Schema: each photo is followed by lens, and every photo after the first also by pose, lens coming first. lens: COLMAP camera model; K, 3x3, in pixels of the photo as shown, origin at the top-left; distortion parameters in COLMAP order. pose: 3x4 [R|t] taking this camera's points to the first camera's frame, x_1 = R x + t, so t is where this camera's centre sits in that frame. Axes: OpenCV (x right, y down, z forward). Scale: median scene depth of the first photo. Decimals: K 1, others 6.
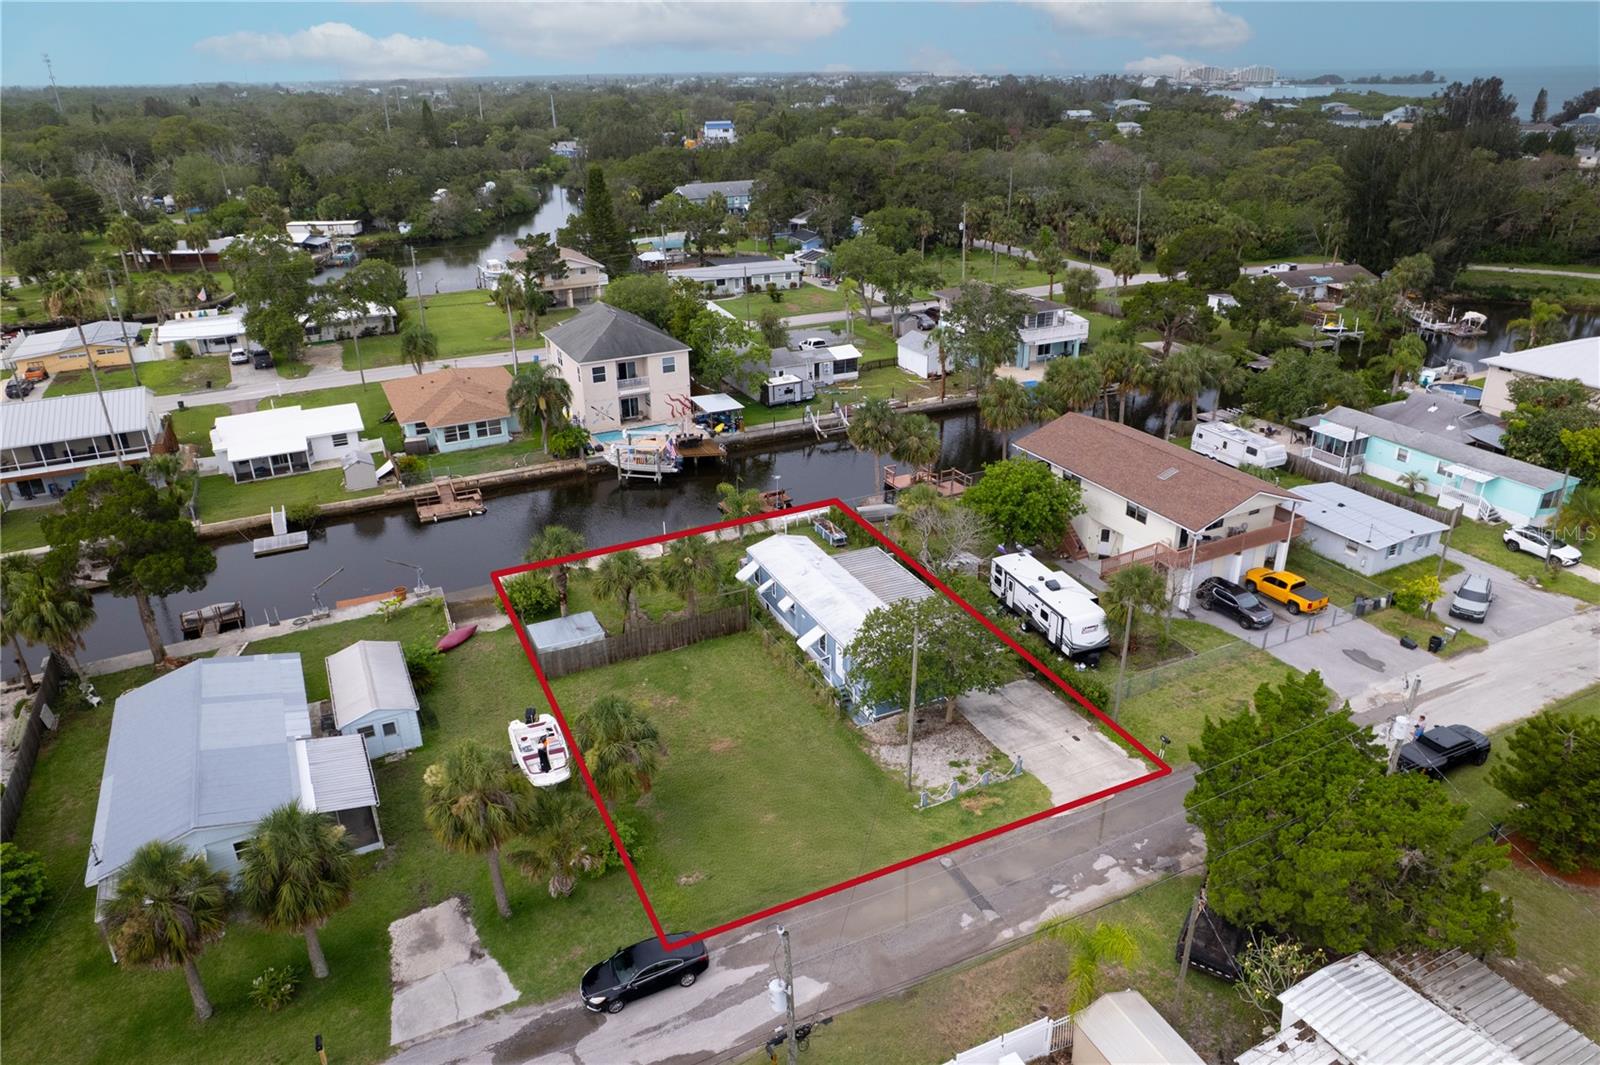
lens RADIAL K [[1058.1, 0, 799.4], [0, 1058.1, 536.1], [0, 0, 1]] dist [-0.073145, 0.058062]
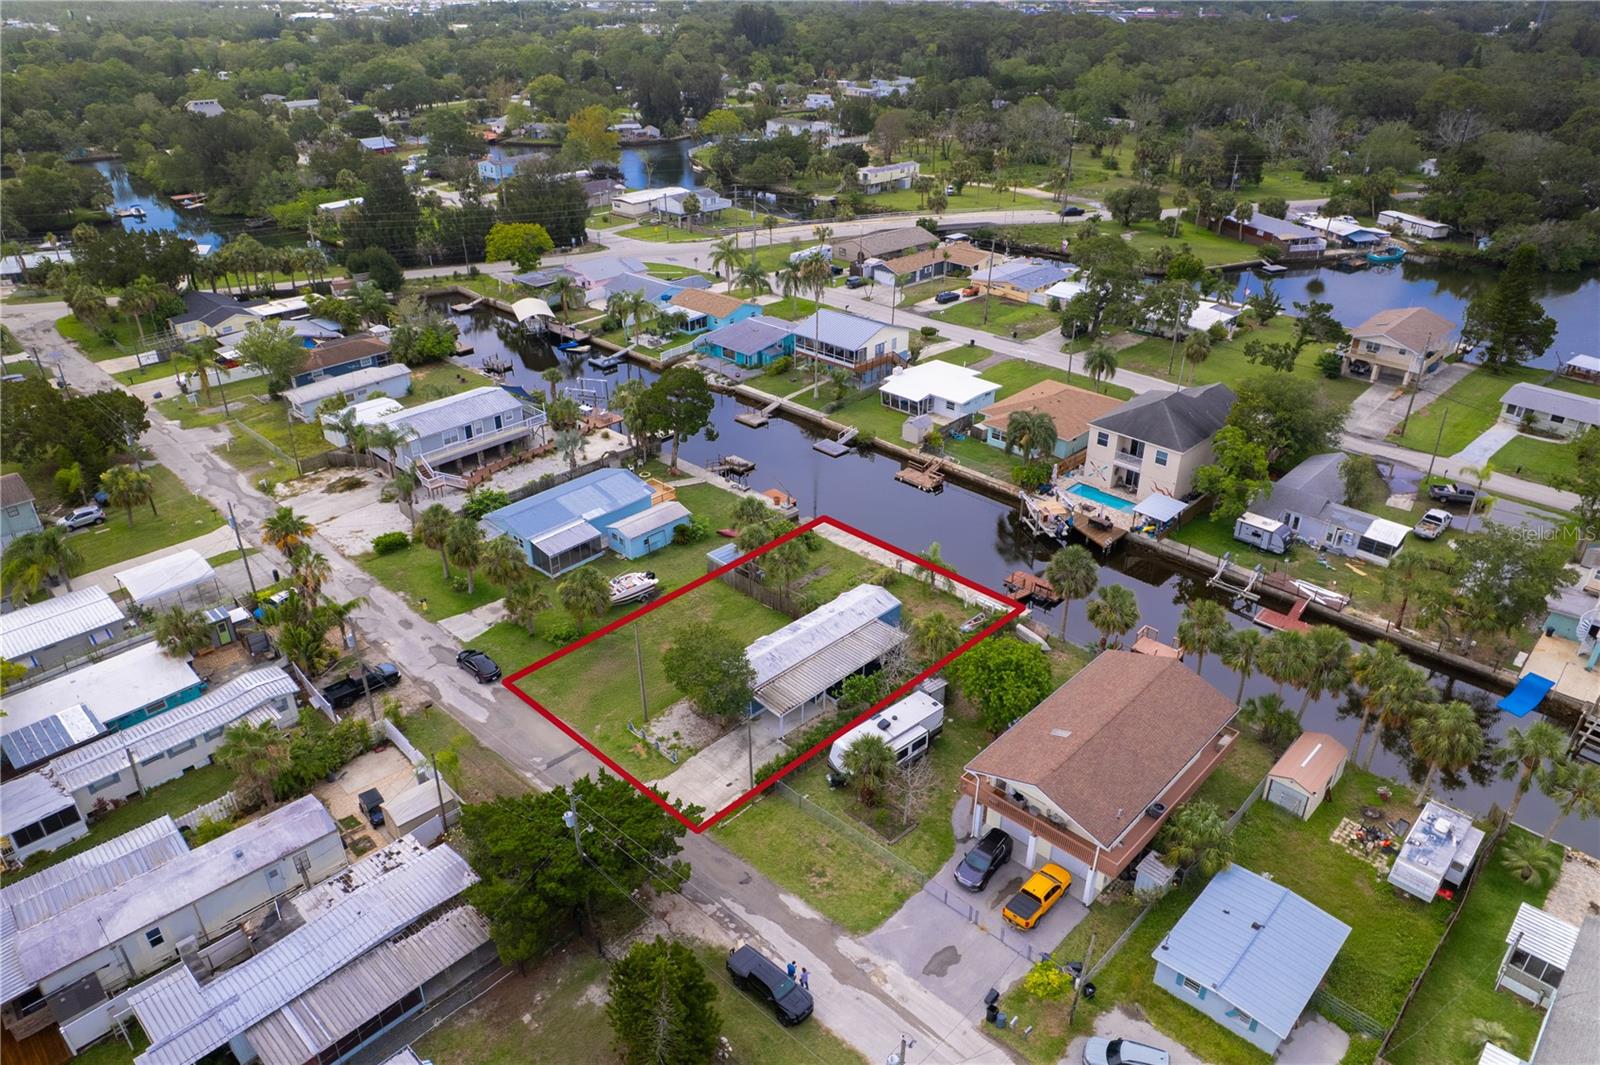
lens RADIAL K [[1058.1, 0, 799.4], [0, 1058.1, 536.1], [0, 0, 1]] dist [-0.073145, 0.058062]
pose [[0.341471, 0.466921, -0.815710, 0.719234], [-0.391364, 0.859695, 0.328267, -0.326445], [0.854536, 0.207146, 0.476297, 0.201929]]
